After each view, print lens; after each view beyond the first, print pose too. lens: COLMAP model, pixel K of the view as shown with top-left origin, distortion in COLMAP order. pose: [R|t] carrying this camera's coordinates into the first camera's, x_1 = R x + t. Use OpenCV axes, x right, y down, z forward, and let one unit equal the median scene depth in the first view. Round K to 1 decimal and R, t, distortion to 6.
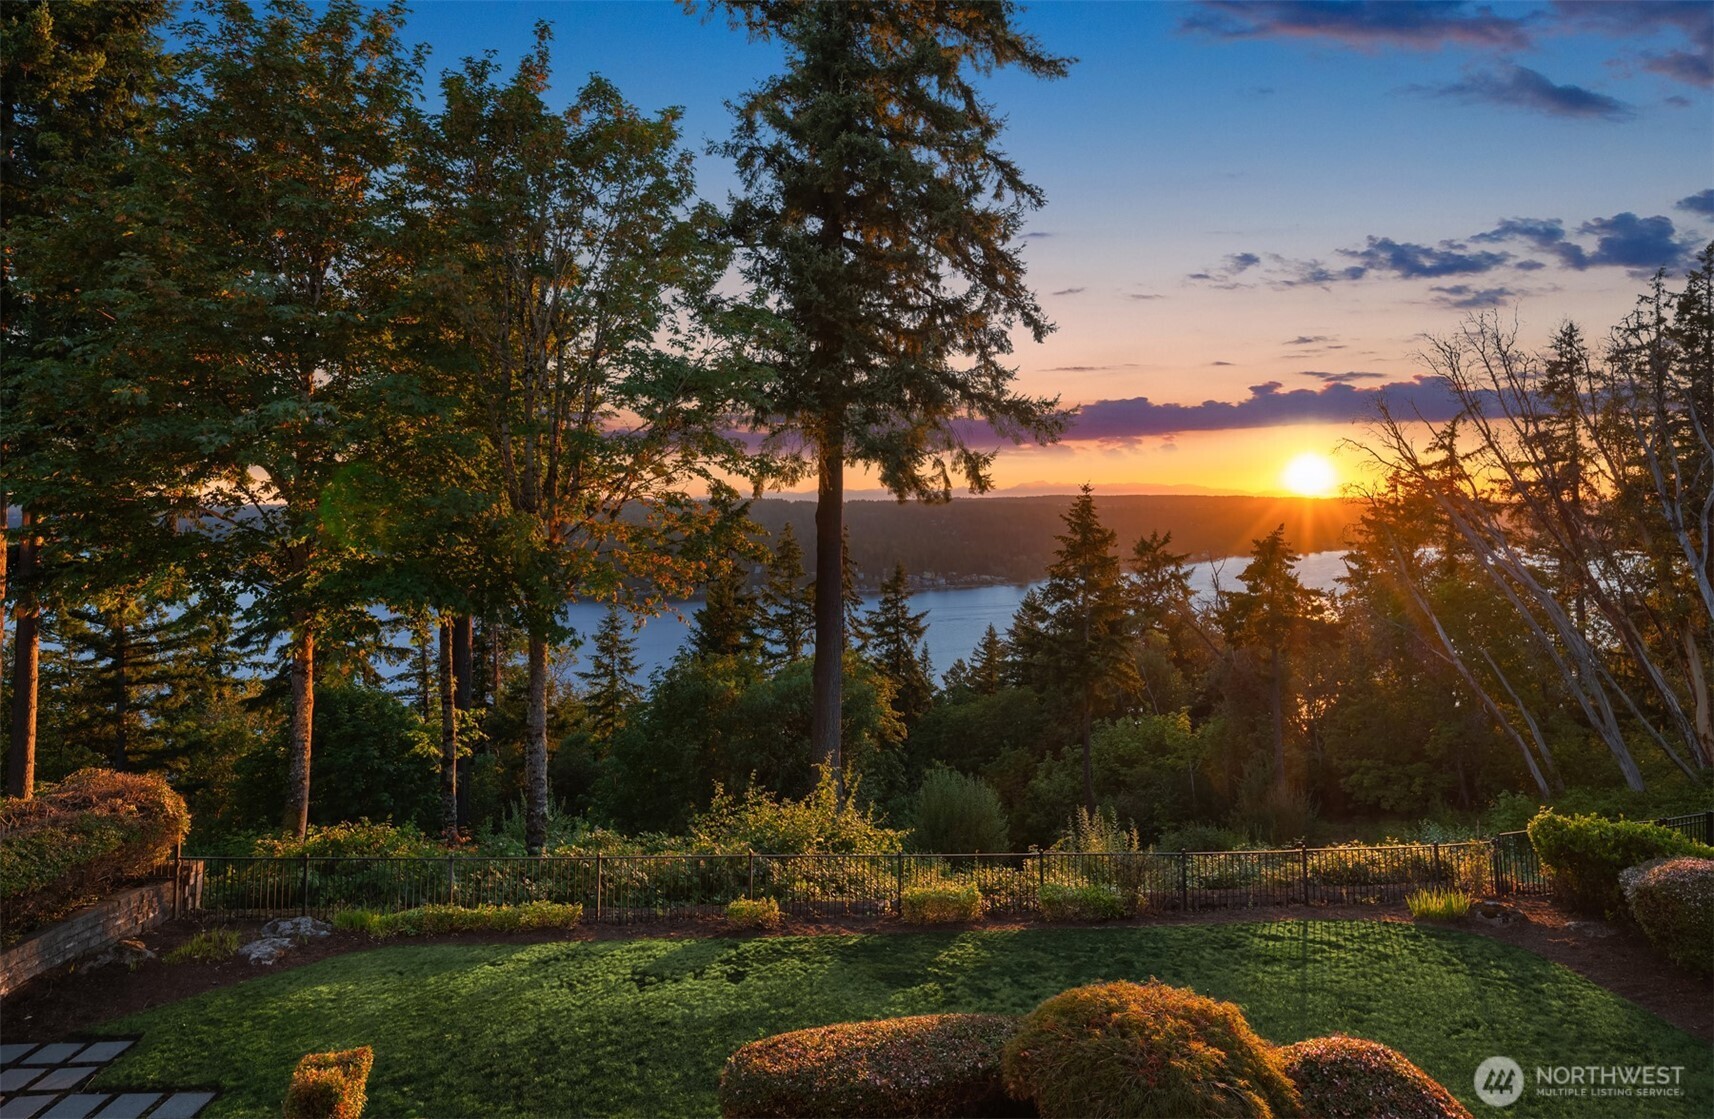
lens RADIAL K [[944.9, 0, 911.5], [0, 944.9, 475.3], [0, 0, 1]] dist [0.000136, -0.001640]
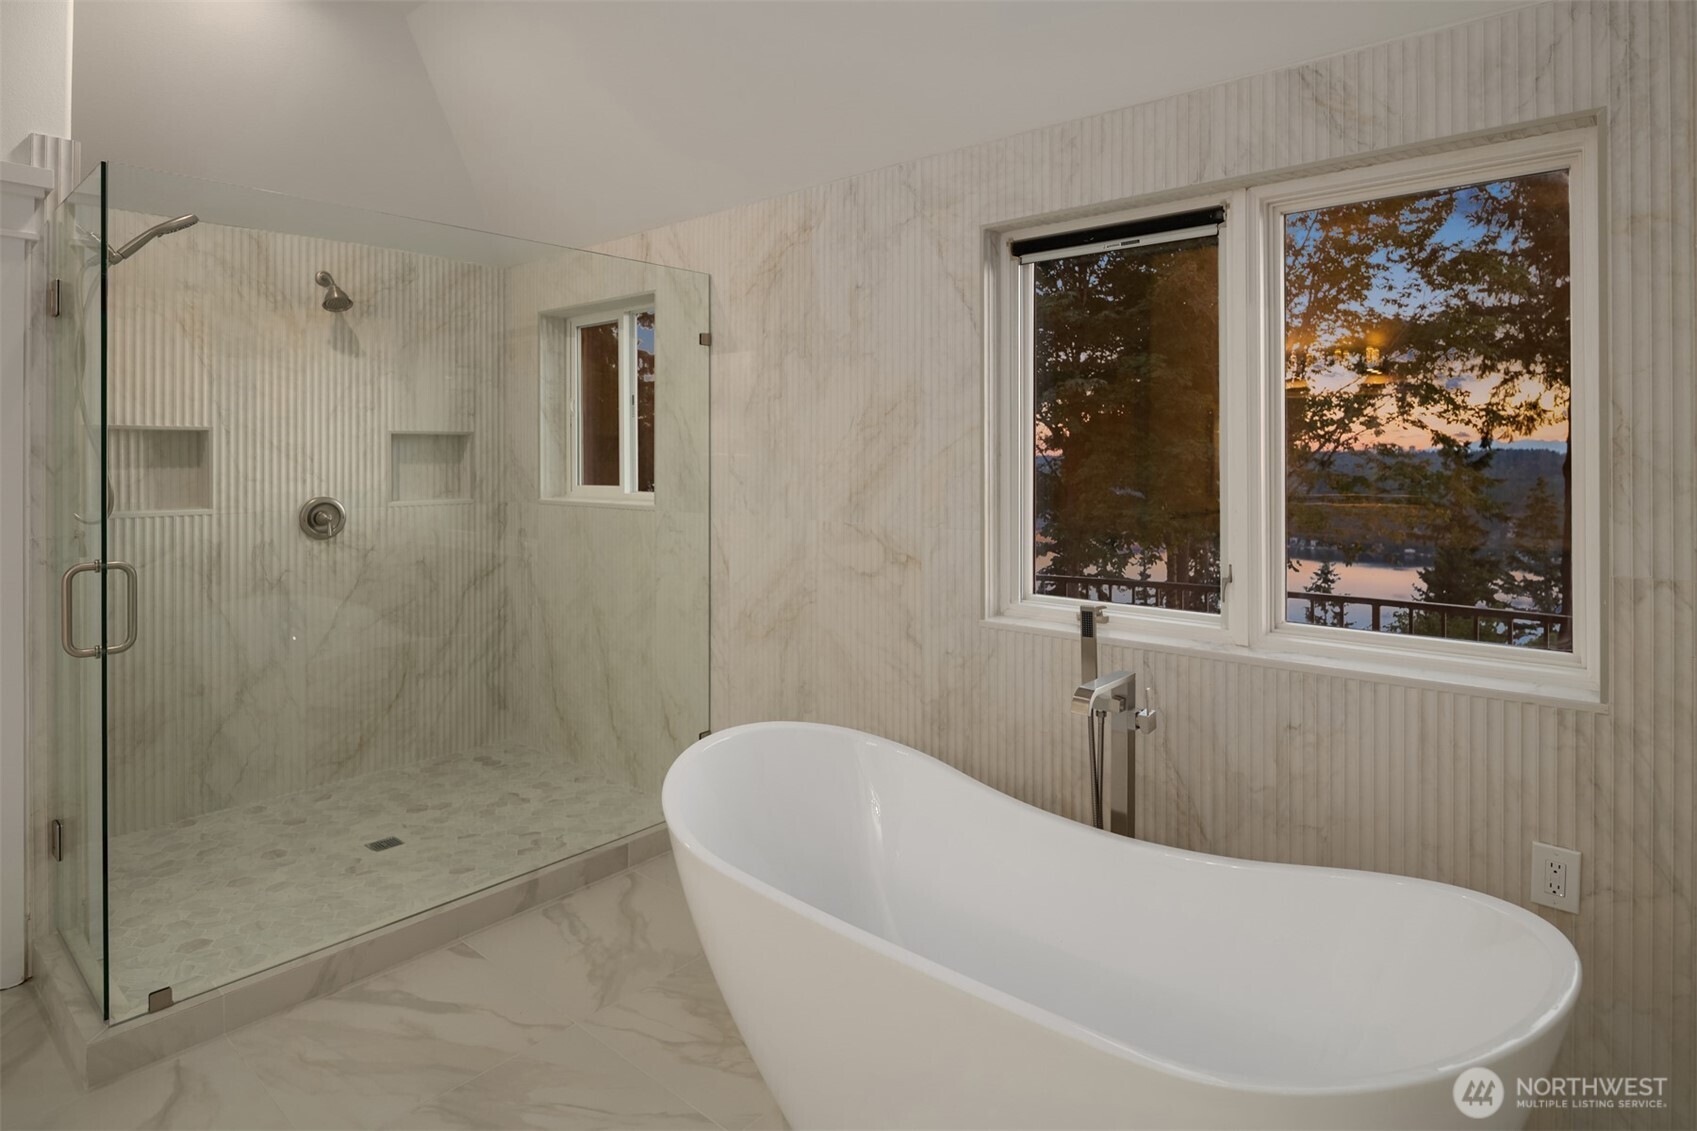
lens RADIAL K [[932.7, 0, 844.5], [0, 932.7, 469.5], [0, 0, 1]] dist [0.004185, 0.000272]
pose [[0.709658, 0.013459, -0.704418, 0.047634], [0.018979, 0.999090, 0.038209, -0.003142], [0.704290, -0.040485, 0.708757, -0.148296]]
